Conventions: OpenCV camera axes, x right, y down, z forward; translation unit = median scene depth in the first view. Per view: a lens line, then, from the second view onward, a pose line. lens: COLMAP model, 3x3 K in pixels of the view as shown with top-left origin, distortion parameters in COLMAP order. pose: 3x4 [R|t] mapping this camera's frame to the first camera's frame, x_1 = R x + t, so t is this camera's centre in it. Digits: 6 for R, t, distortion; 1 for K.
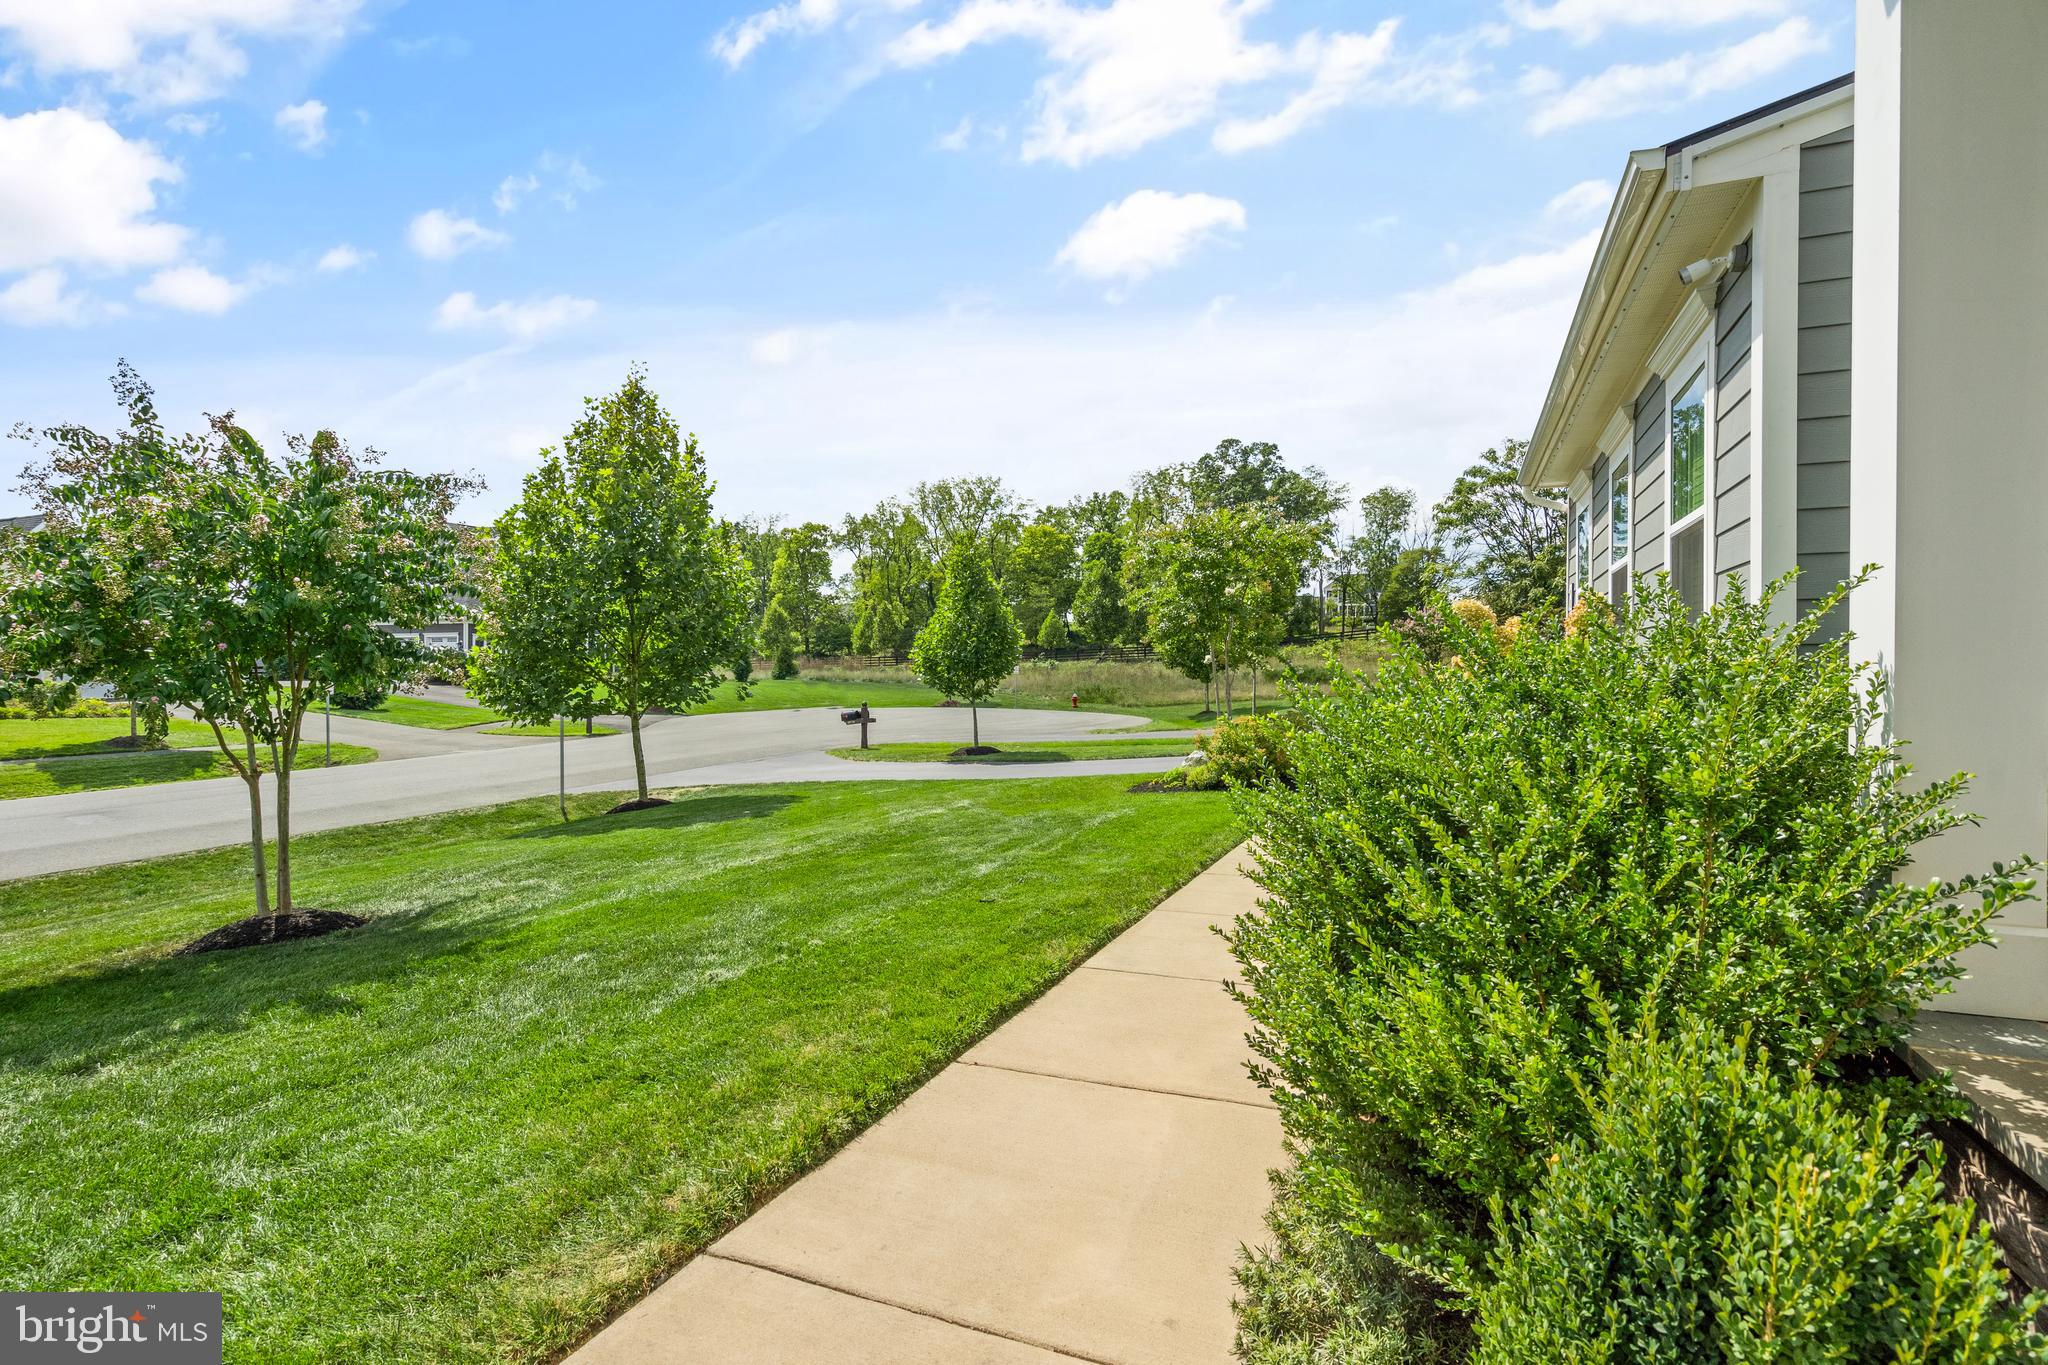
lens RADIAL K [[983.2, 0, 1025.7], [0, 983.2, 699.6], [0, 0, 1]] dist [0.042118, -0.008020]
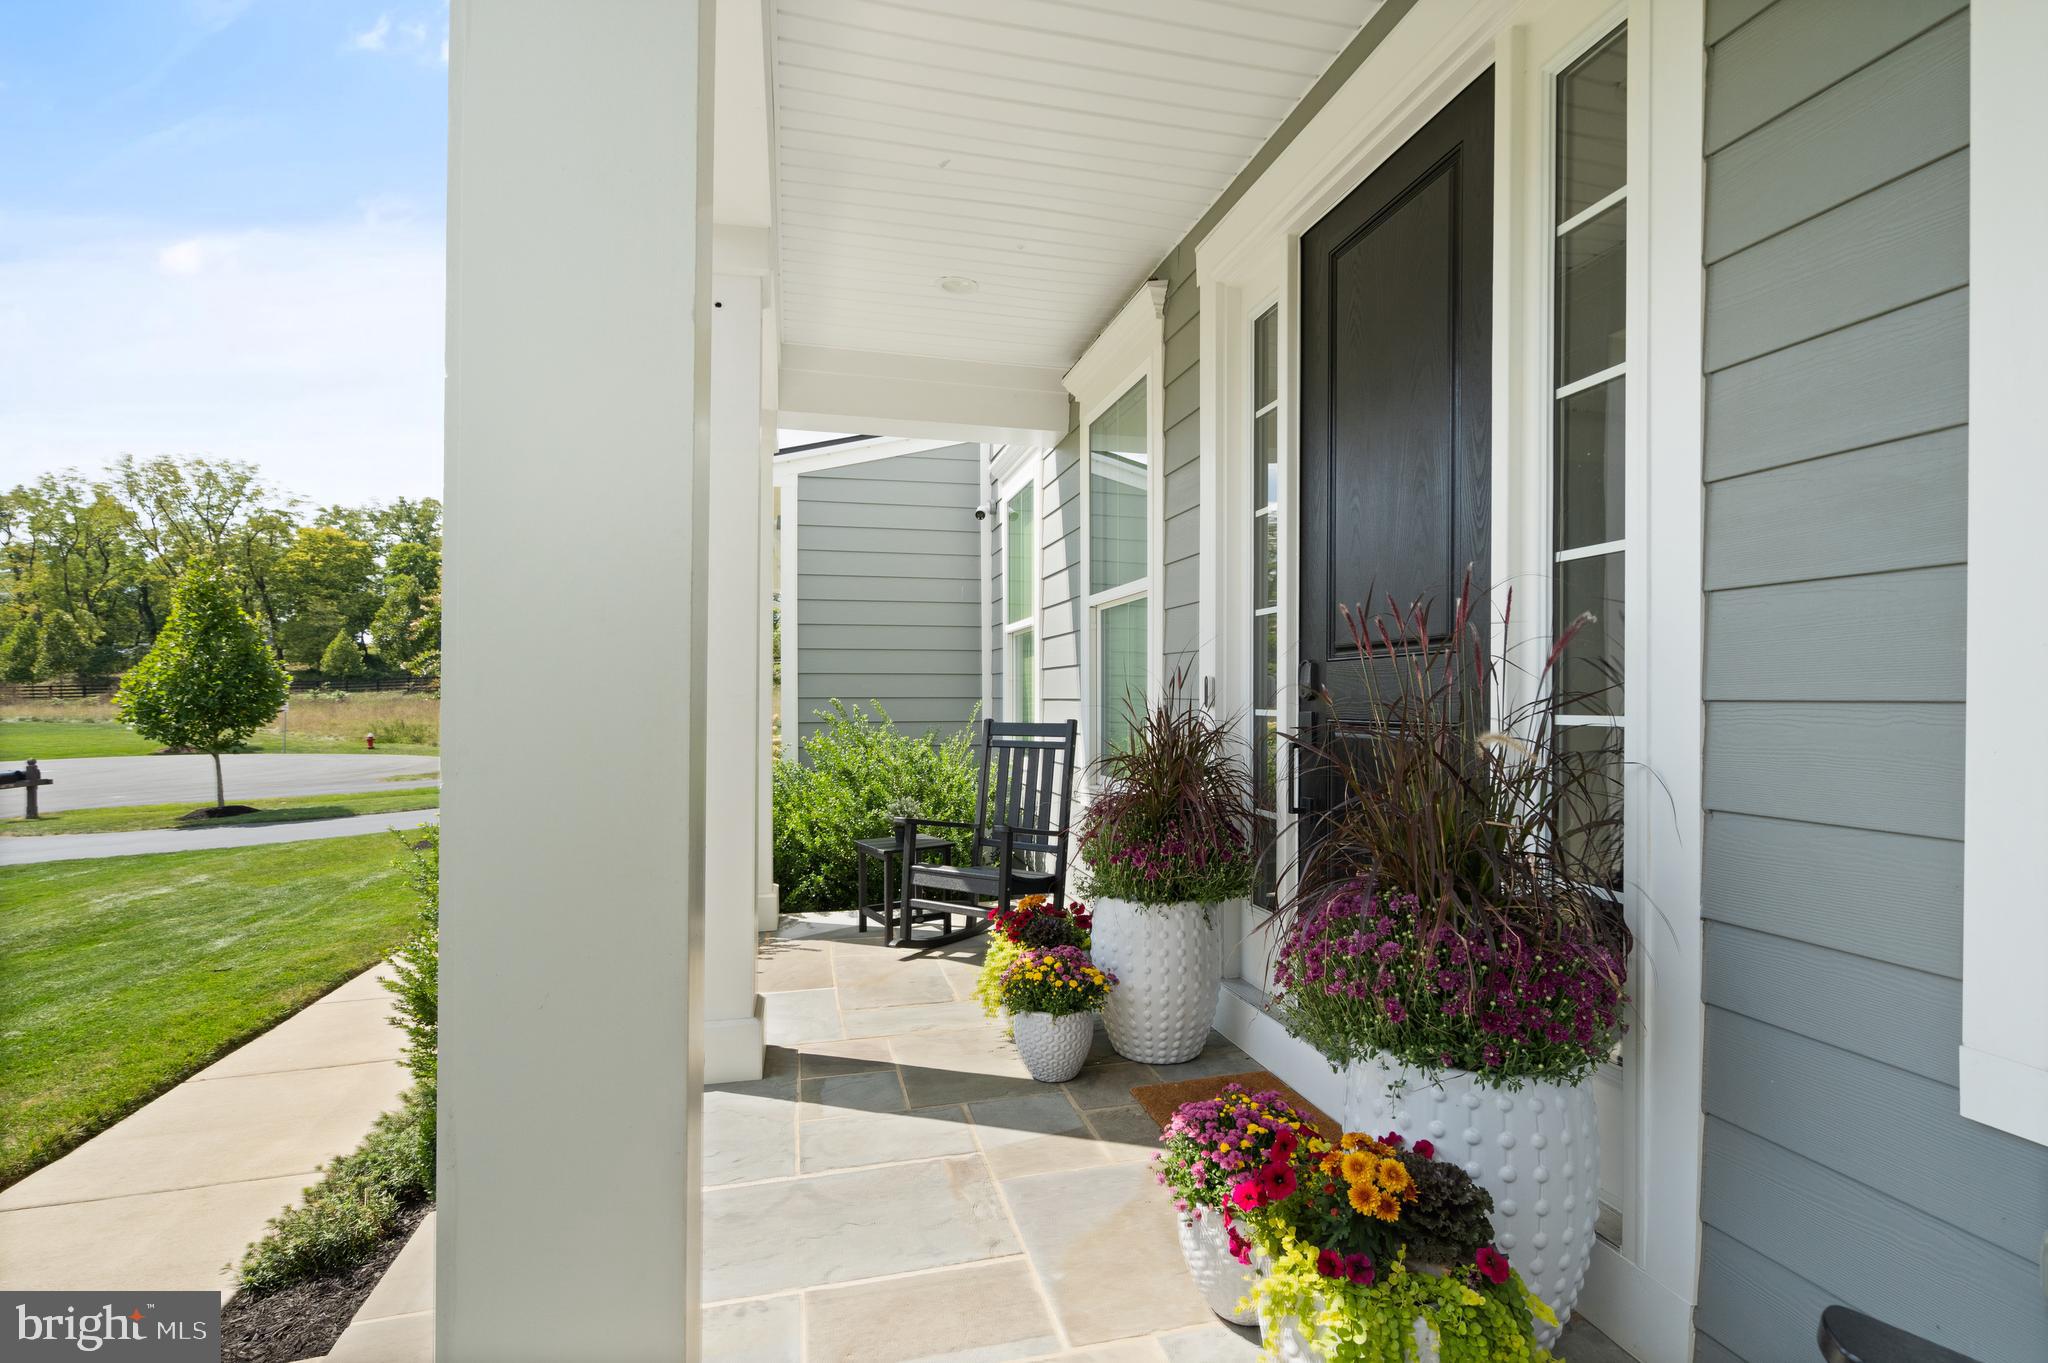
lens RADIAL K [[983.2, 0, 1025.7], [0, 983.2, 698.6], [0, 0, 1]] dist [0.042118, -0.008020]
pose [[0.813102, -0.006859, 0.582081, 0.009663], [0.019438, 0.999693, -0.015373, -0.018489], [-0.581797, 0.023815, 0.812985, -0.124098]]
